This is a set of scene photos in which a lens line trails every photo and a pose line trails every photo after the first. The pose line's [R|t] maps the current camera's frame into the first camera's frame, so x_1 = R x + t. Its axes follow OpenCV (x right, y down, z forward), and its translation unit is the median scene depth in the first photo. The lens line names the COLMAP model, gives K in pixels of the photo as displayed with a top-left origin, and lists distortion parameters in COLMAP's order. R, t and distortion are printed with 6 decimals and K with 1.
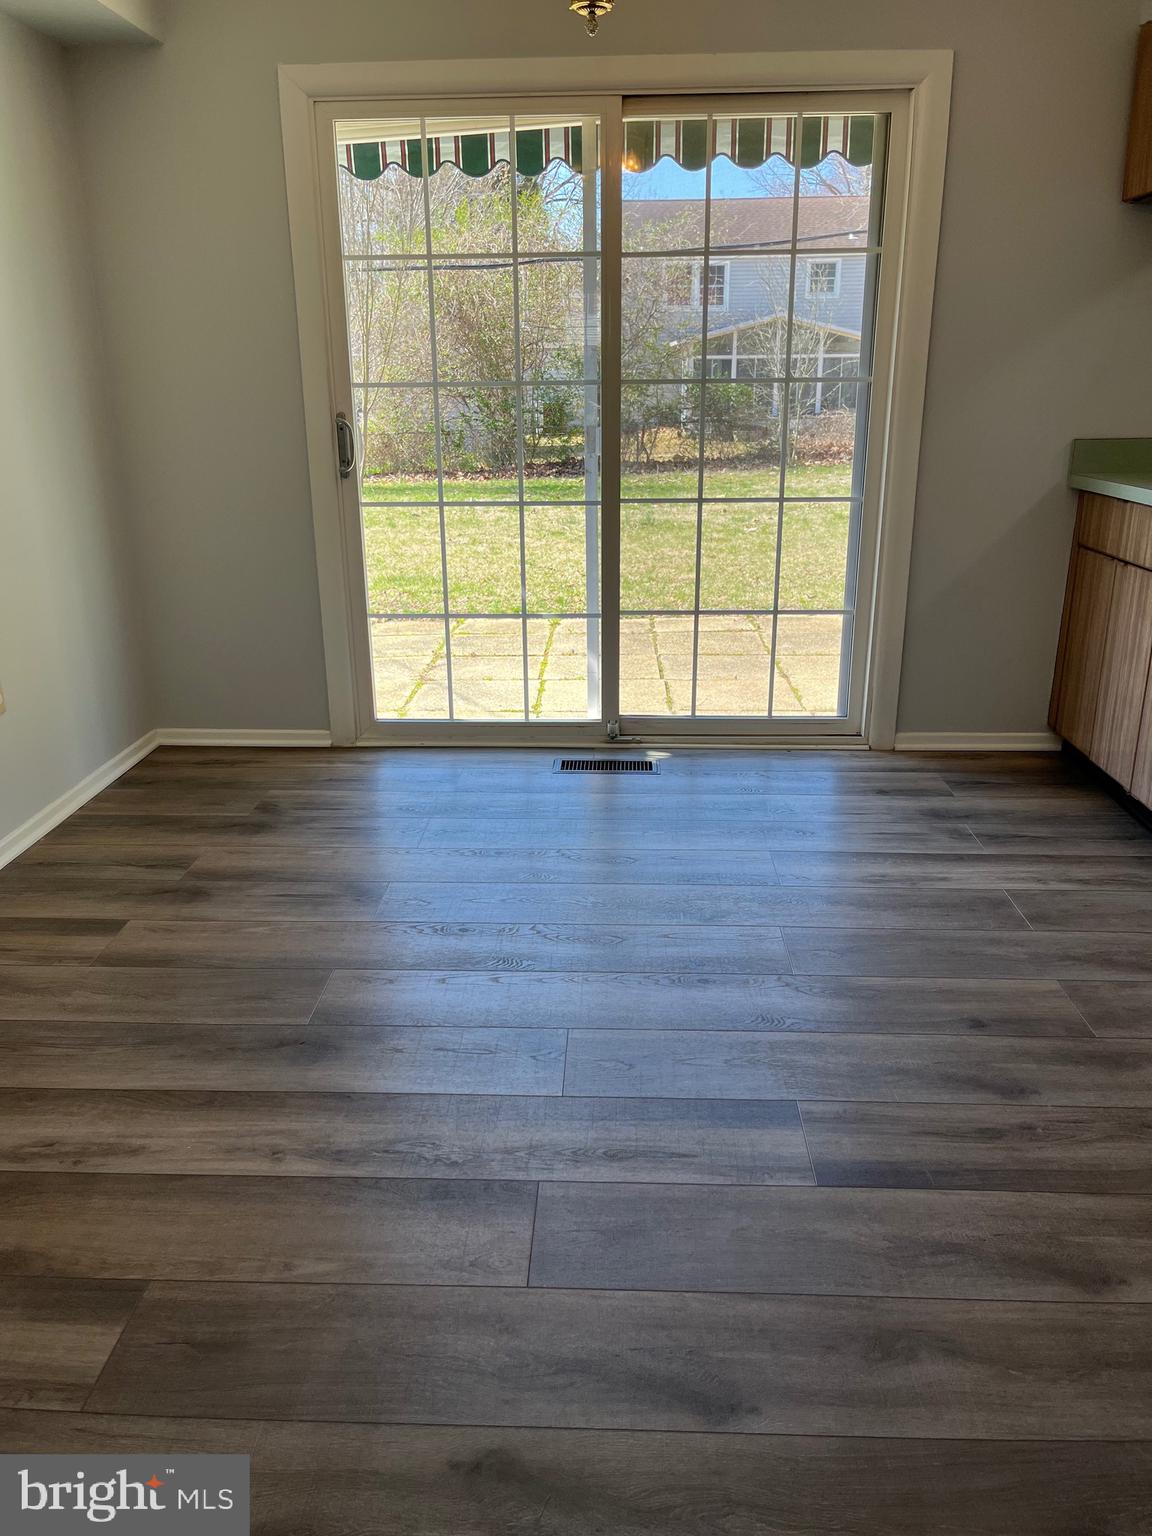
lens RADIAL K [[1159.0, 0, 576.0], [0, 1159.0, 768.0], [0, 0, 1]] dist [0.064168, -0.085778]
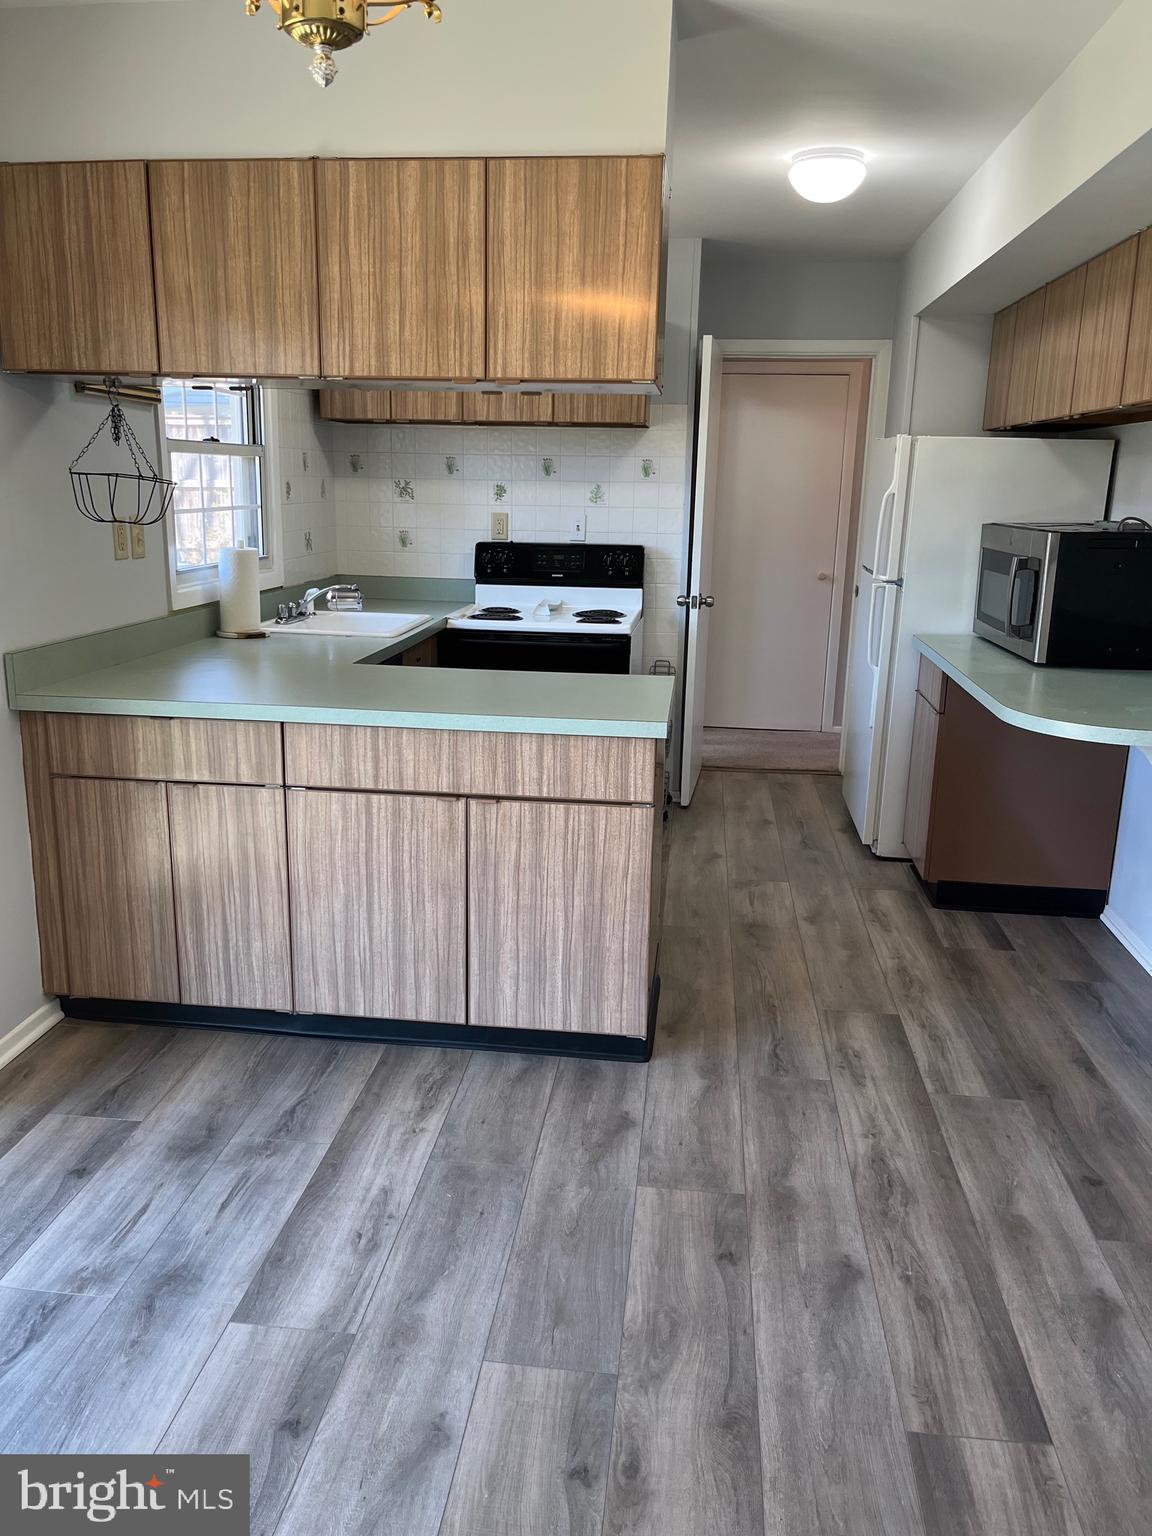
lens RADIAL K [[1155.0, 0, 563.8], [0, 1155.0, 764.6], [0, 0, 1]] dist [0.059270, -0.084252]
pose [[0.077396, -0.221850, 0.972004, -0.334978], [0.299010, 0.935215, 0.189645, -0.251887], [-0.951106, 0.275961, 0.138717, 0.565006]]
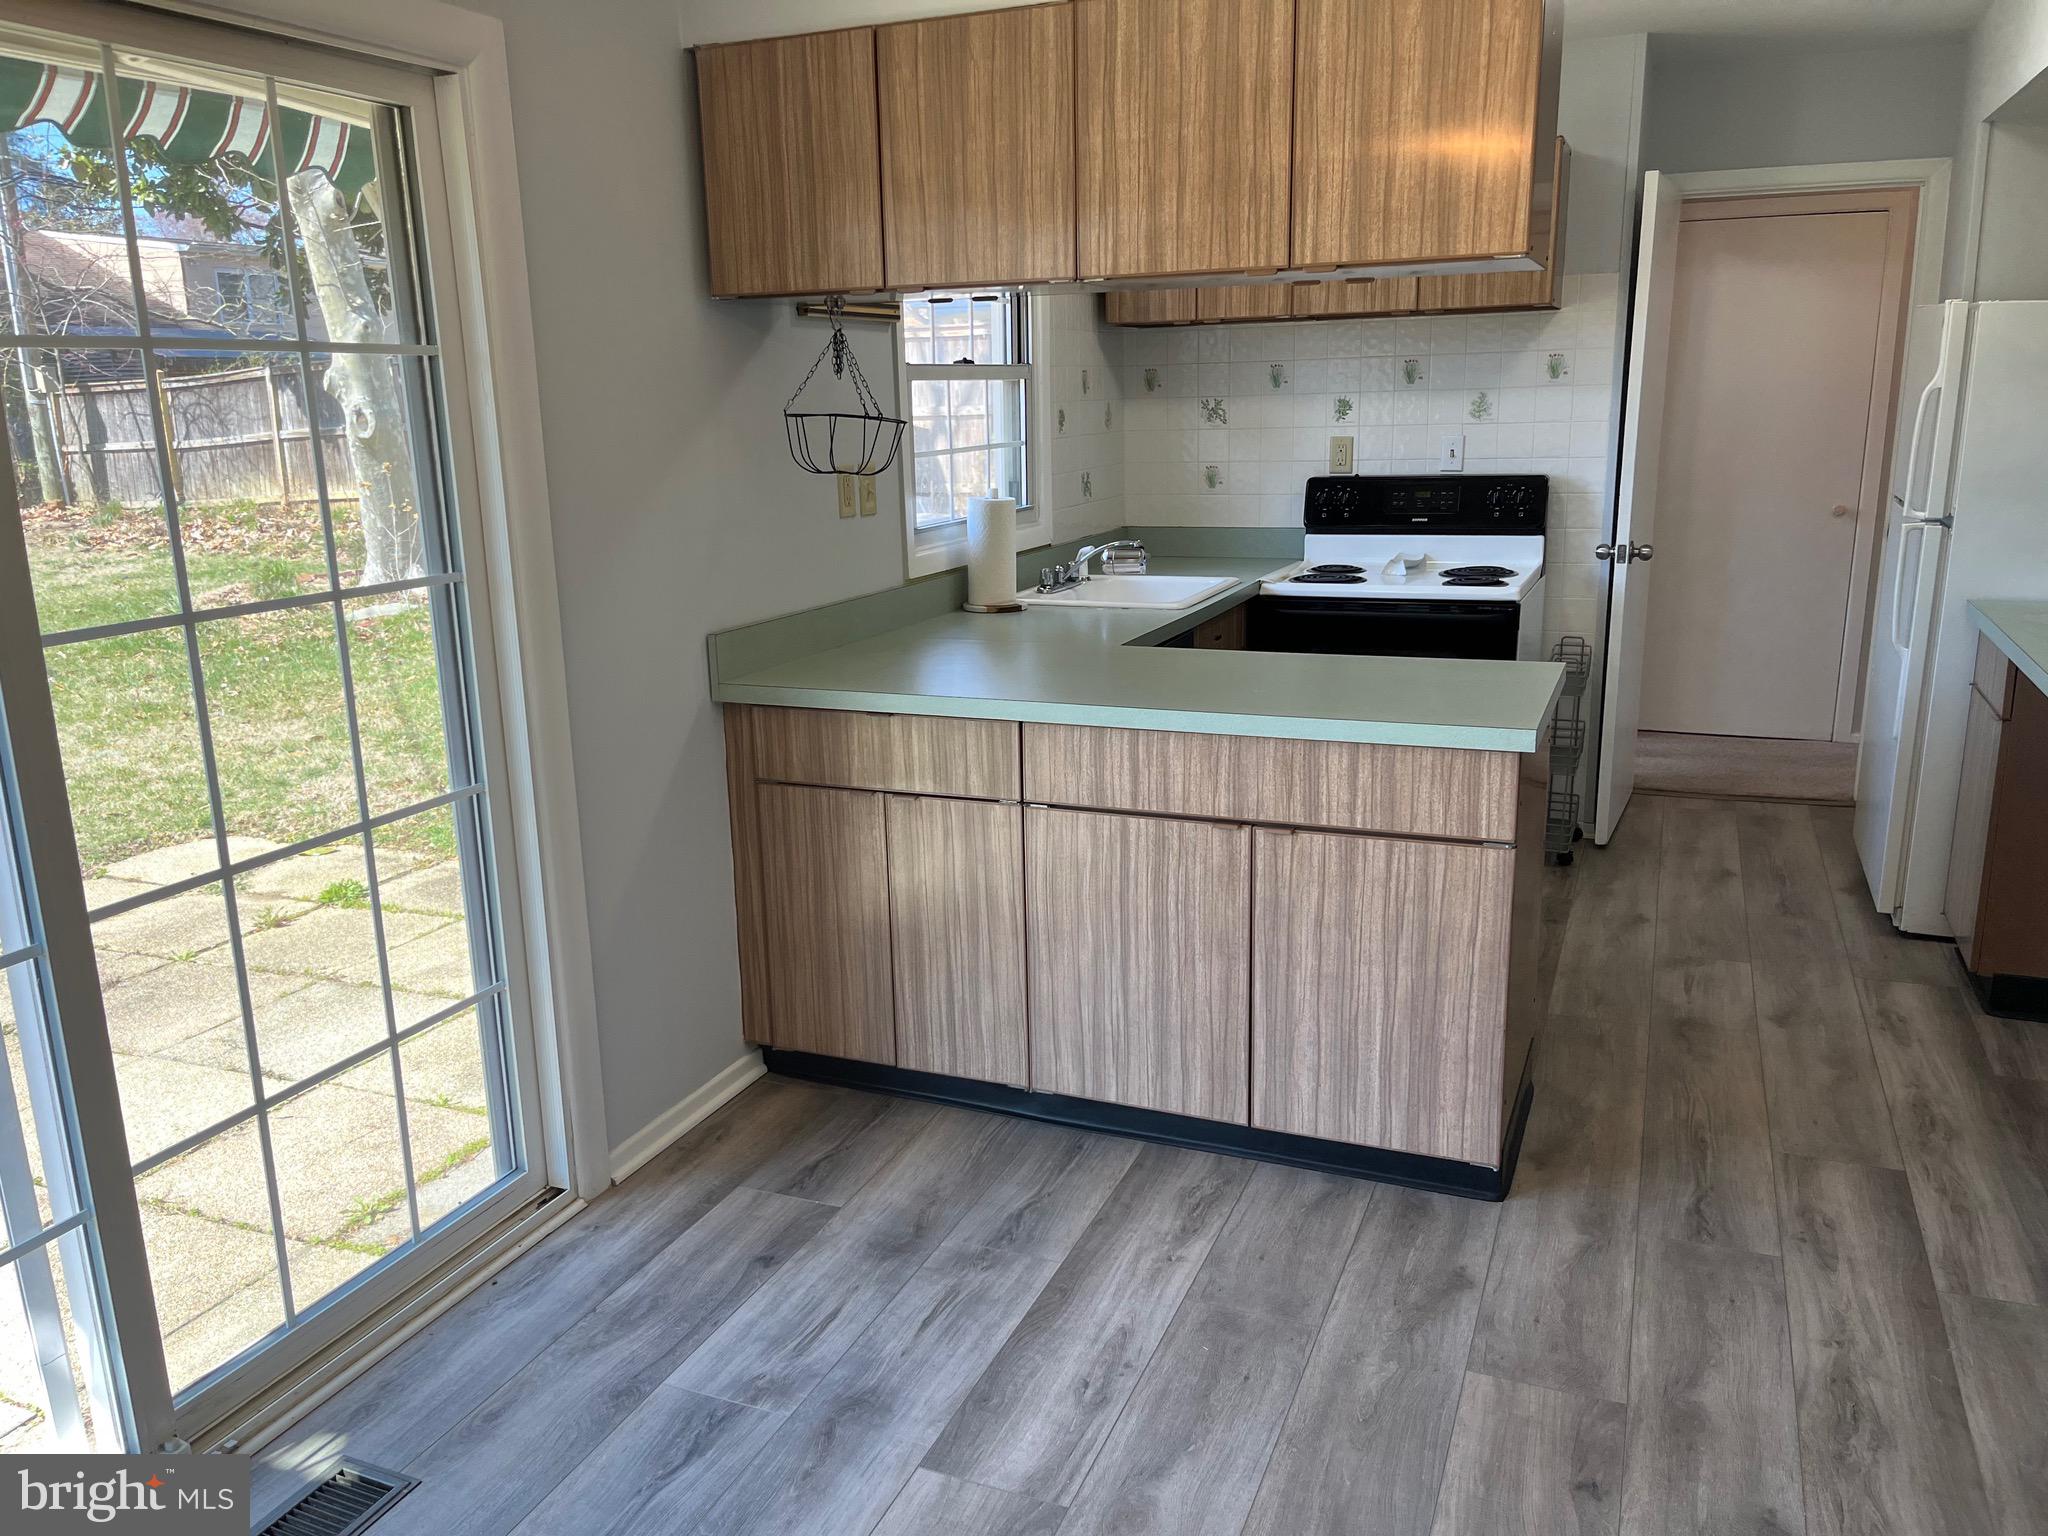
lens RADIAL K [[1540.0, 0, 1001.6], [0, 1540.0, 780.8], [0, 0, 1]] dist [0.059270, -0.084252]
pose [[0.356604, -0.222190, 0.907450, -0.337731], [0.317417, 0.942343, 0.105997, -0.247500], [-0.878681, 0.250242, 0.406570, 0.528967]]
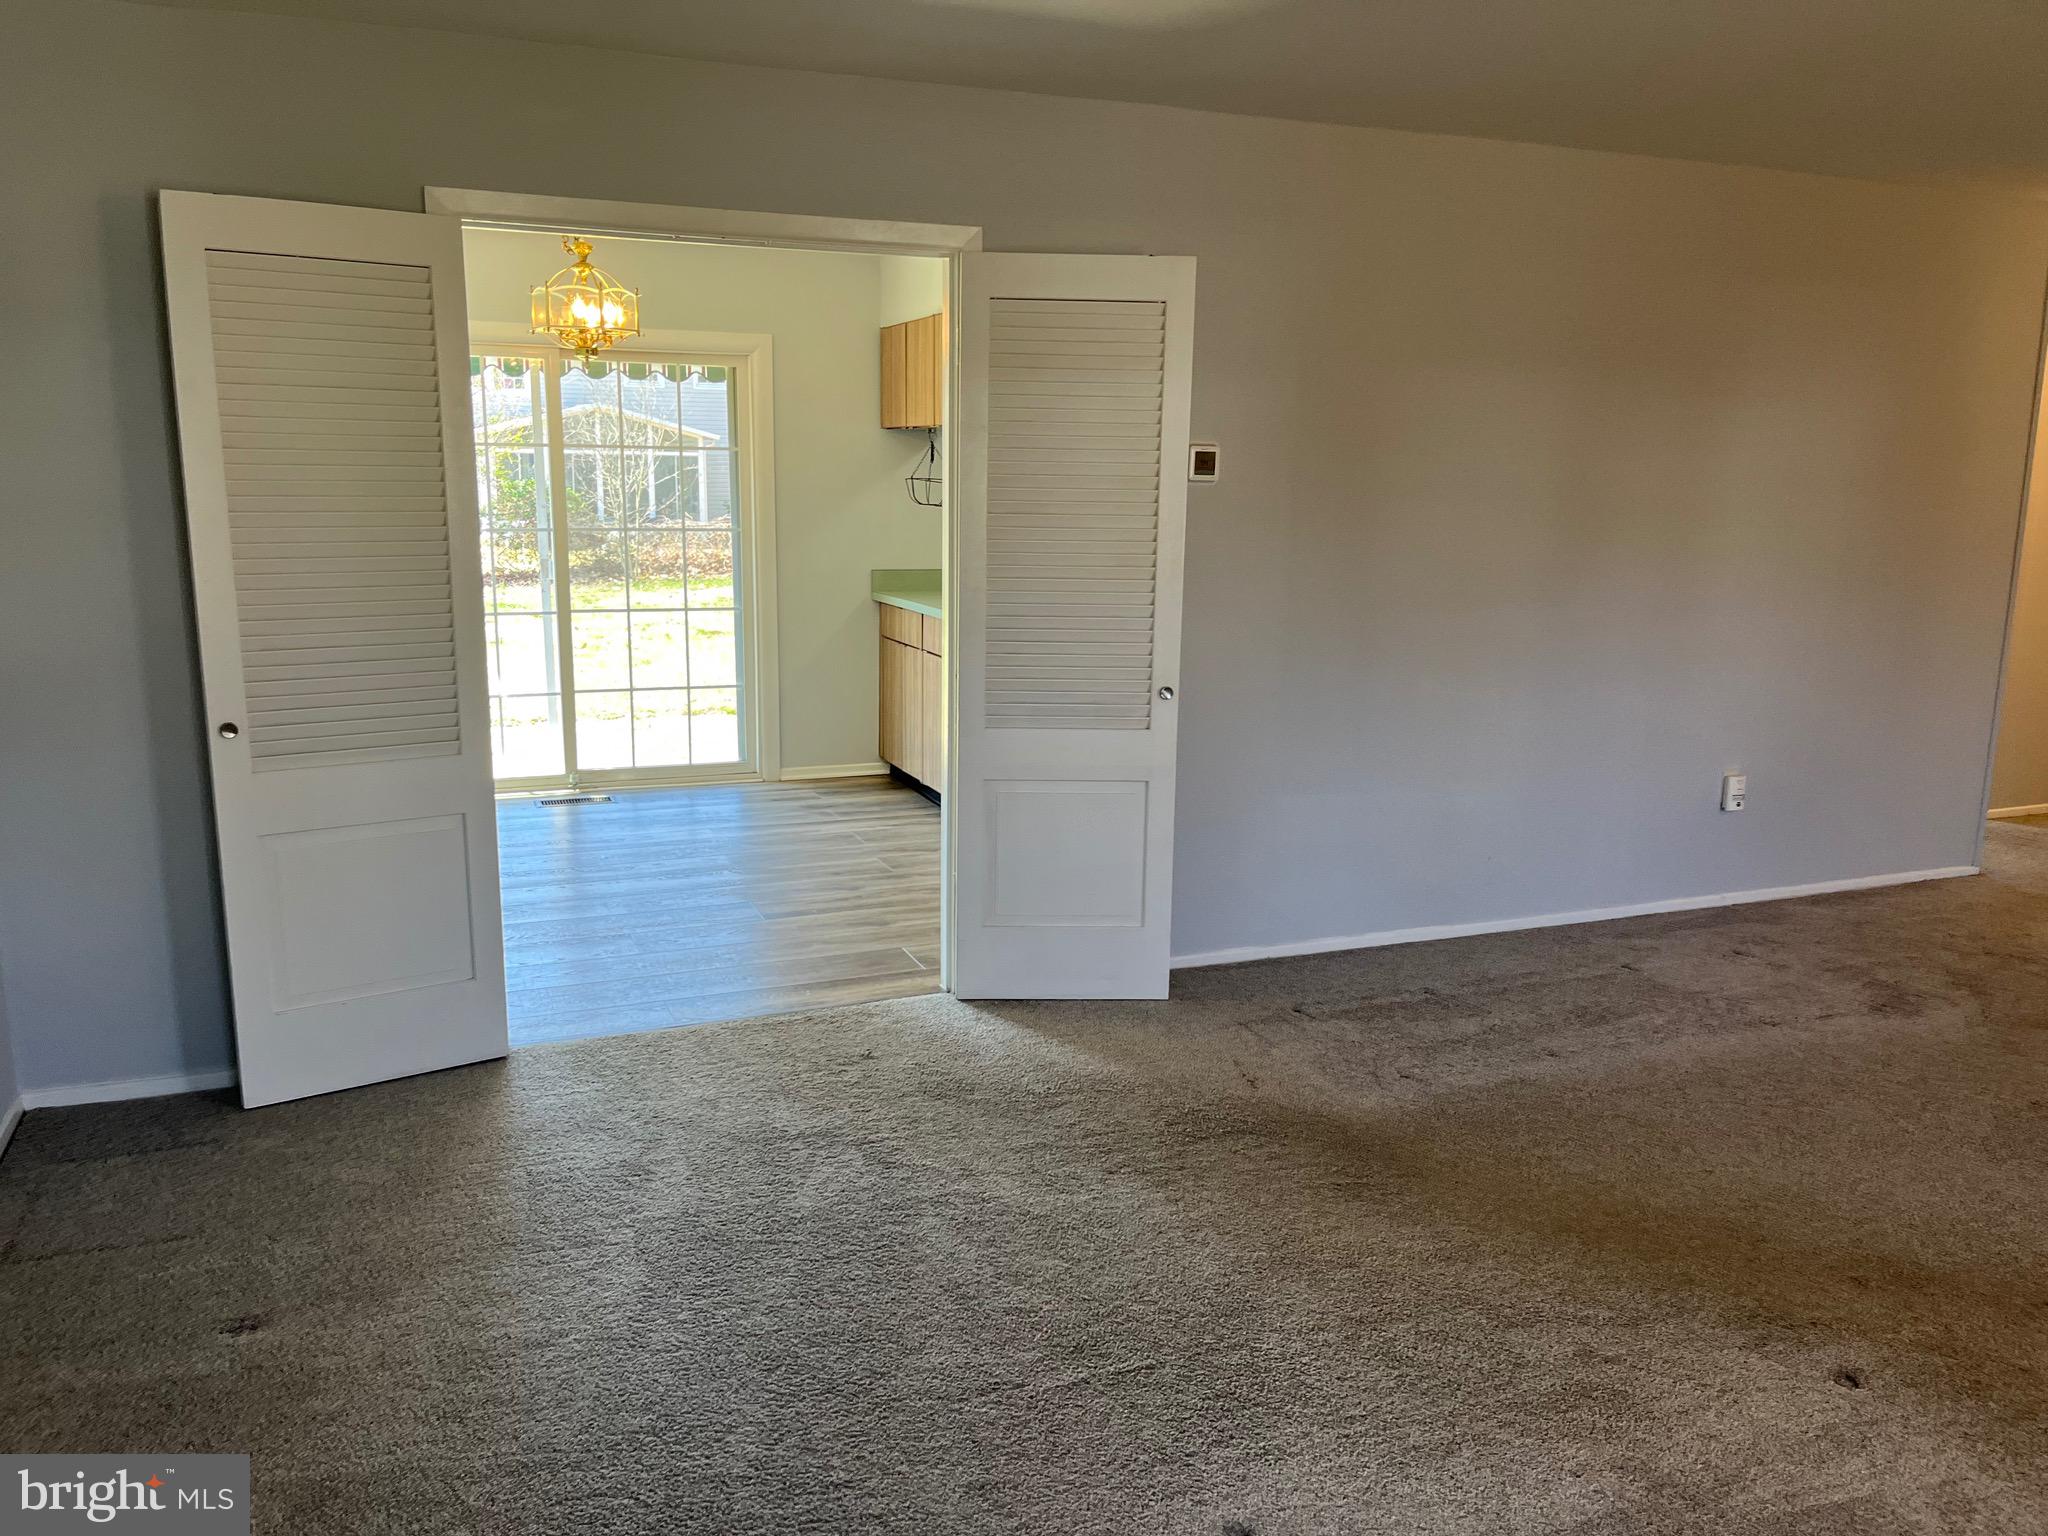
lens RADIAL K [[1545.3, 0, 1021.3], [0, 1545.3, 774.7], [0, 0, 1]] dist [0.064168, -0.085778]
pose [[0.907365, -0.061525, 0.415818, -0.272465], [0.113291, 0.988418, -0.100968, 0.223806], [-0.404790, 0.138723, 0.903826, -0.921062]]
